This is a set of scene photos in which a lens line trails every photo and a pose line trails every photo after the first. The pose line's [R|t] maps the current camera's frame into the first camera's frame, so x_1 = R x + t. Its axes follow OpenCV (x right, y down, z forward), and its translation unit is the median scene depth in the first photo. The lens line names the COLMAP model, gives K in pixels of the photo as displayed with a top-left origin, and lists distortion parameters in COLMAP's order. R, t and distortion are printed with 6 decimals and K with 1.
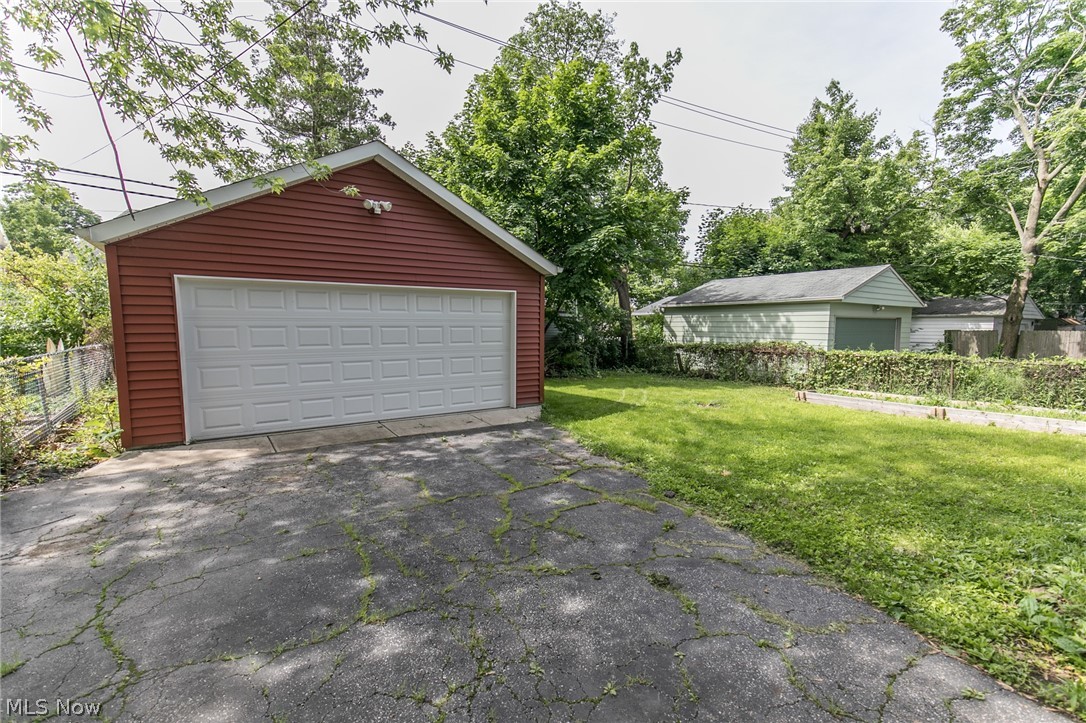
lens RADIAL K [[485.1, 0, 540.7], [0, 485.1, 363.5], [0, 0, 1]] dist [-0.000231, -0.000020]
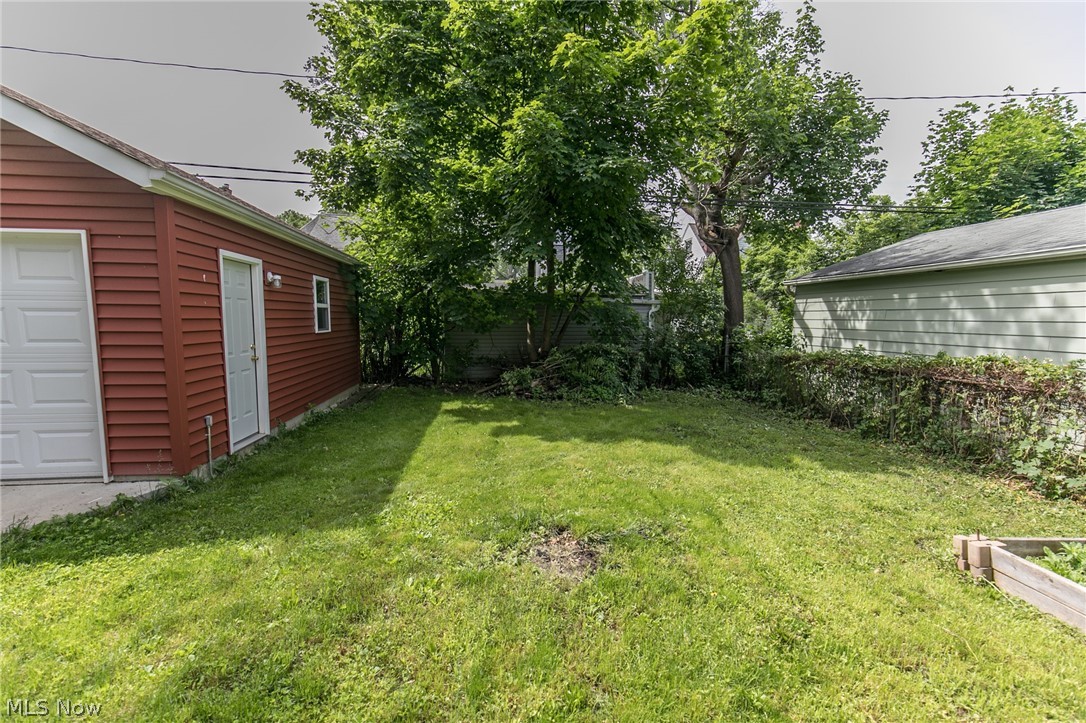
lens RADIAL K [[485.1, 0, 544.4], [0, 485.1, 363.4], [0, 0, 1]] dist [-0.000231, -0.000020]
pose [[0.886727, 0.050940, -0.459479, 0.279661], [-0.045256, 0.998702, 0.023383, -0.027569], [0.460073, 0.000060, 0.887881, 0.398767]]
